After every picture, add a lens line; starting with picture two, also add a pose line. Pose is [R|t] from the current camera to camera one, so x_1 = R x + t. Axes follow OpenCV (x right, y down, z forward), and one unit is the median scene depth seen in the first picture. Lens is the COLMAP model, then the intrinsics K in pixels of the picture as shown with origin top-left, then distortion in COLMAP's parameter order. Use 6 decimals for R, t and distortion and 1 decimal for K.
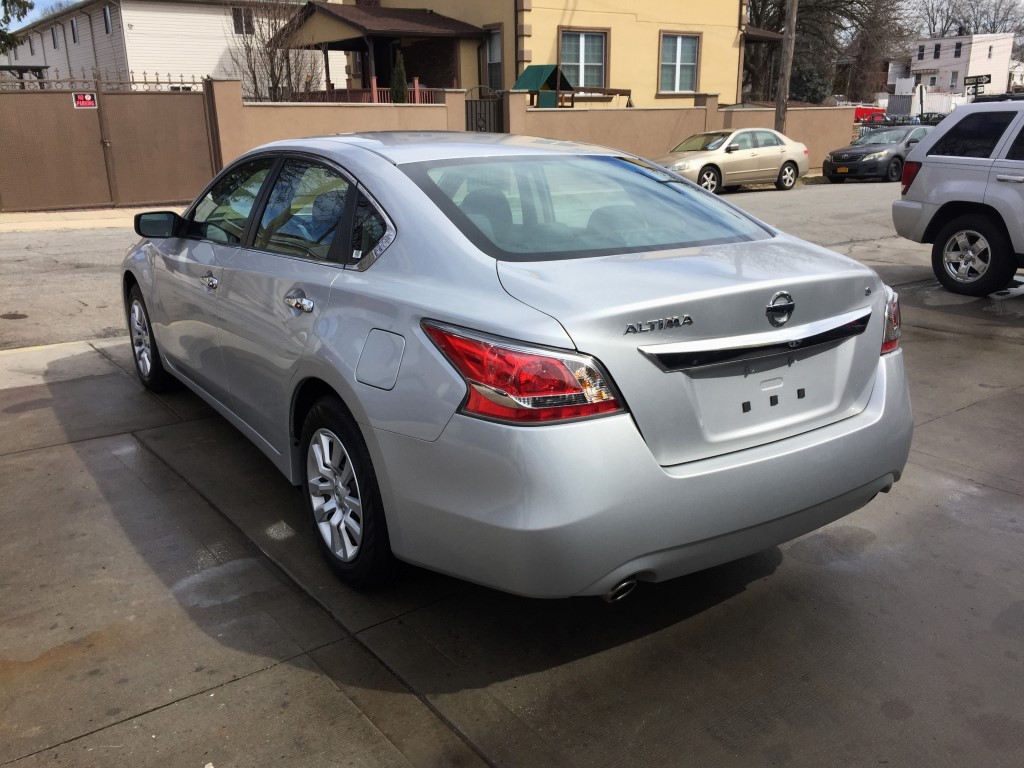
lens RADIAL K [[870.5, 0, 510.1], [0, 870.5, 391.2], [0, 0, 1]] dist [0.084321, -0.121386]
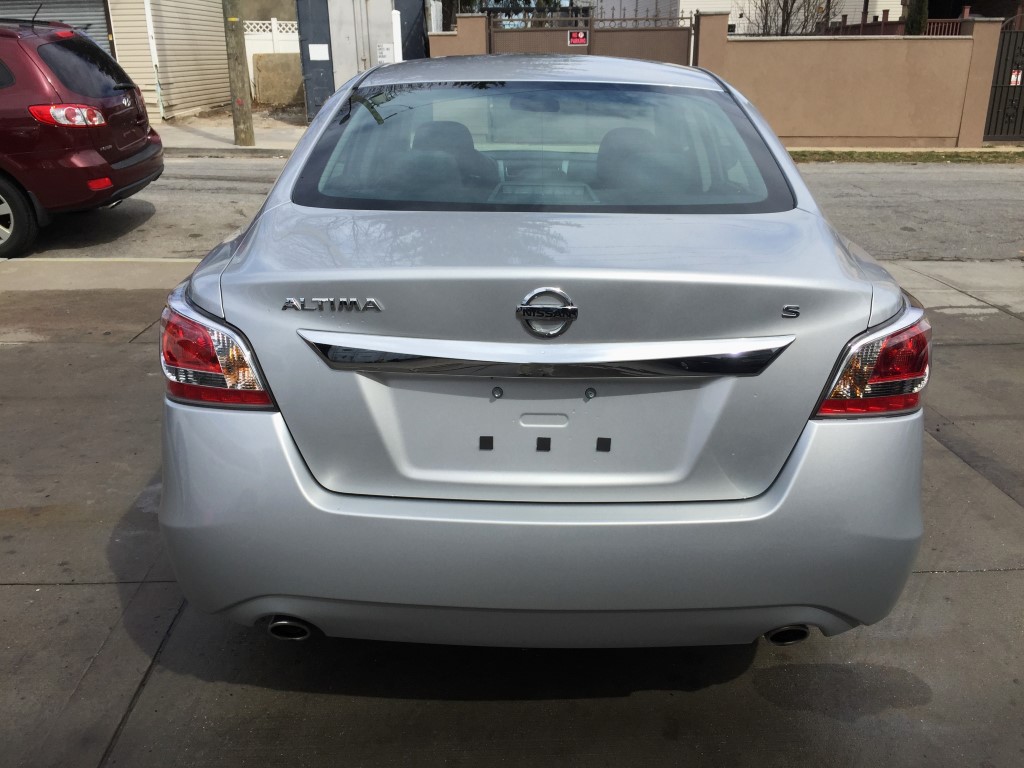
lens RADIAL K [[870.5, 0, 519.2], [0, 870.5, 388.5], [0, 0, 1]] dist [0.084321, -0.121386]
pose [[0.824218, 0.201364, -0.529261, 0.074479], [-0.170237, 0.979516, 0.107559, -0.011981], [0.540078, 0.001448, 0.841614, 0.048199]]
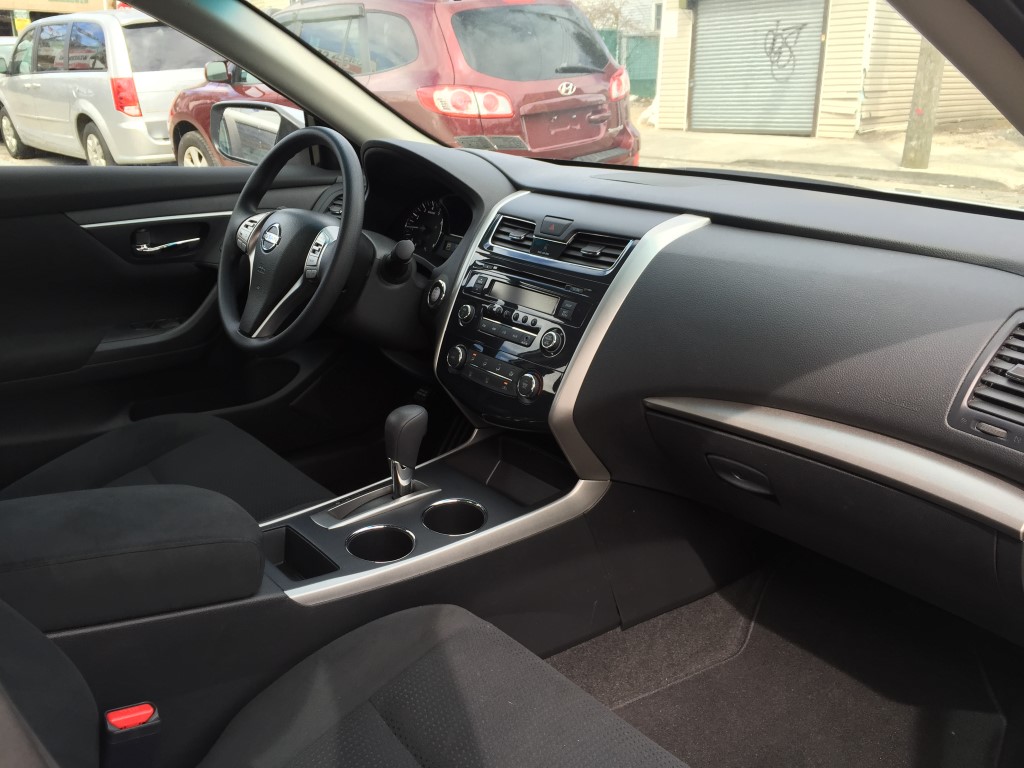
lens RADIAL K [[870.5, 0, 513.6], [0, 870.5, 387.8], [0, 0, 1]] dist [0.084321, -0.121386]
pose [[0.097782, 0.329257, -0.939164, 0.009387], [-0.296305, 0.910521, 0.288366, -0.048989], [0.950075, 0.250082, 0.186593, 0.218084]]
